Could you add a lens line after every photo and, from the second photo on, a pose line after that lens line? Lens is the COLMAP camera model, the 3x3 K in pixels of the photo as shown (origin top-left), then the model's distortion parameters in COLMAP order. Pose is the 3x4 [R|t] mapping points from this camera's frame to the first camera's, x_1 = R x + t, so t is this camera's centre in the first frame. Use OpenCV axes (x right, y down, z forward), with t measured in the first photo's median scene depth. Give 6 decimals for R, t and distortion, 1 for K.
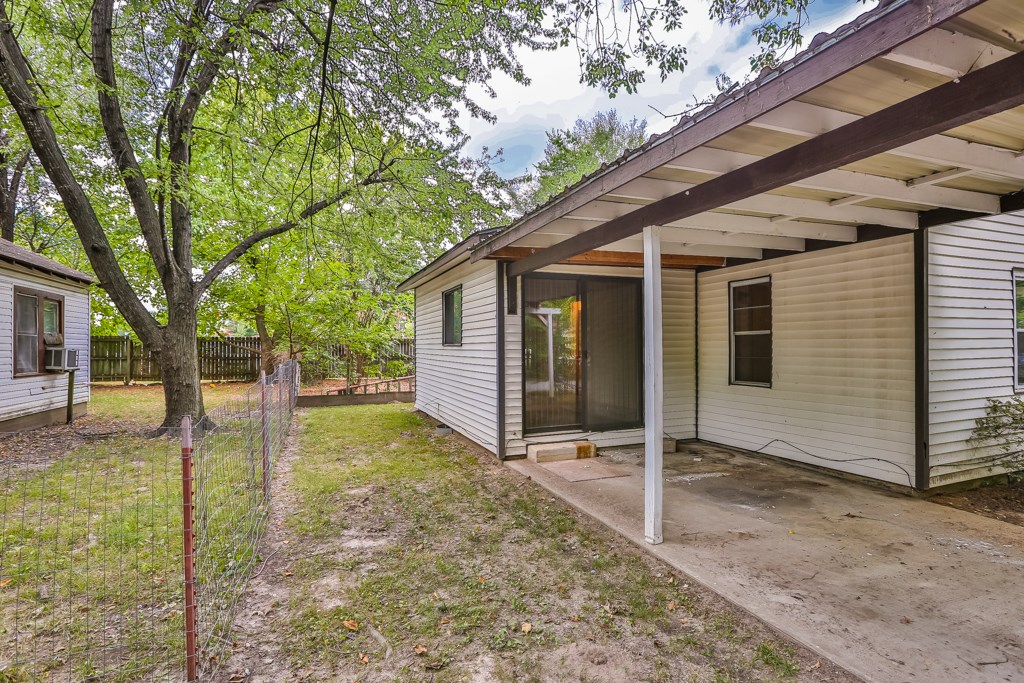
lens RADIAL K [[504.0, 0, 513.1], [0, 504.0, 344.0], [0, 0, 1]] dist [-0.021448, 0.000160]
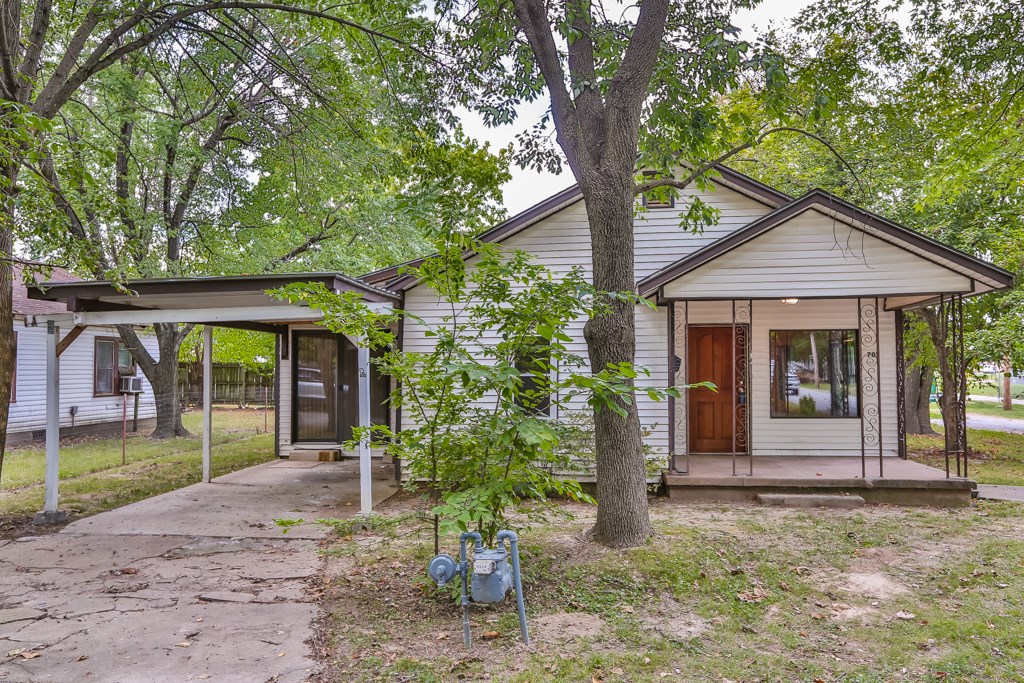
lens RADIAL K [[795.9, 0, 511.4], [0, 795.9, 340.9], [0, 0, 1]] dist [0.004561, 0.000619]
pose [[0.884710, -0.011824, -0.465992, 1.643804], [-0.000994, 0.999628, -0.027253, -0.049809], [0.466141, 0.024574, 0.884369, -0.738552]]
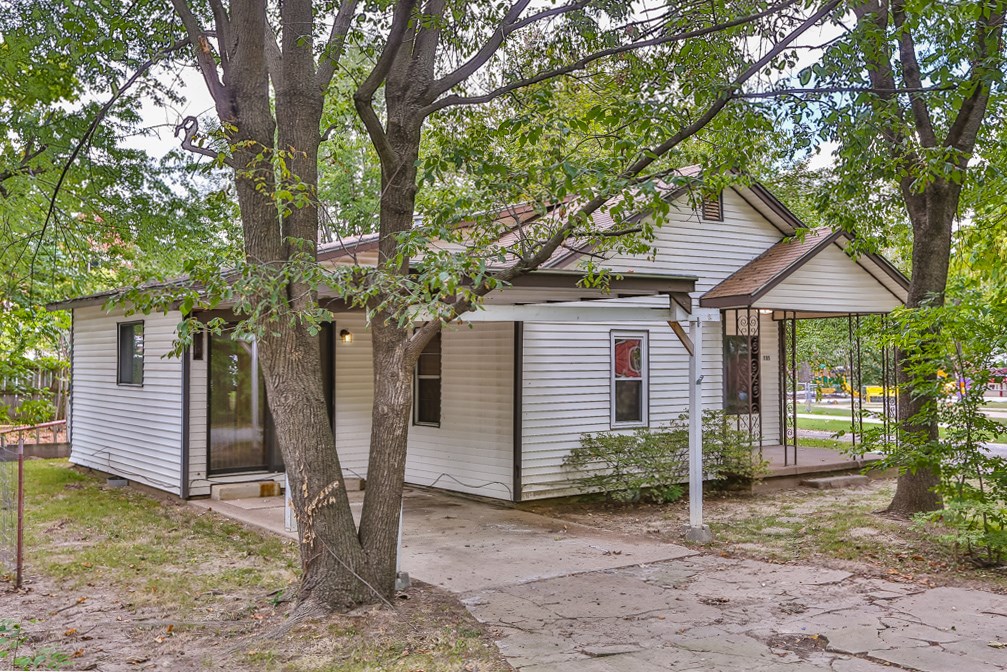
lens RADIAL K [[1006.4, 0, 502.5], [0, 1006.4, 334.8], [0, 0, 1]] dist [0.016777, 0.000000]
pose [[0.964164, 0.012540, 0.265010, 0.051981], [-0.007104, 0.999744, -0.021463, -0.069540], [-0.265212, 0.018811, 0.964007, -1.168149]]
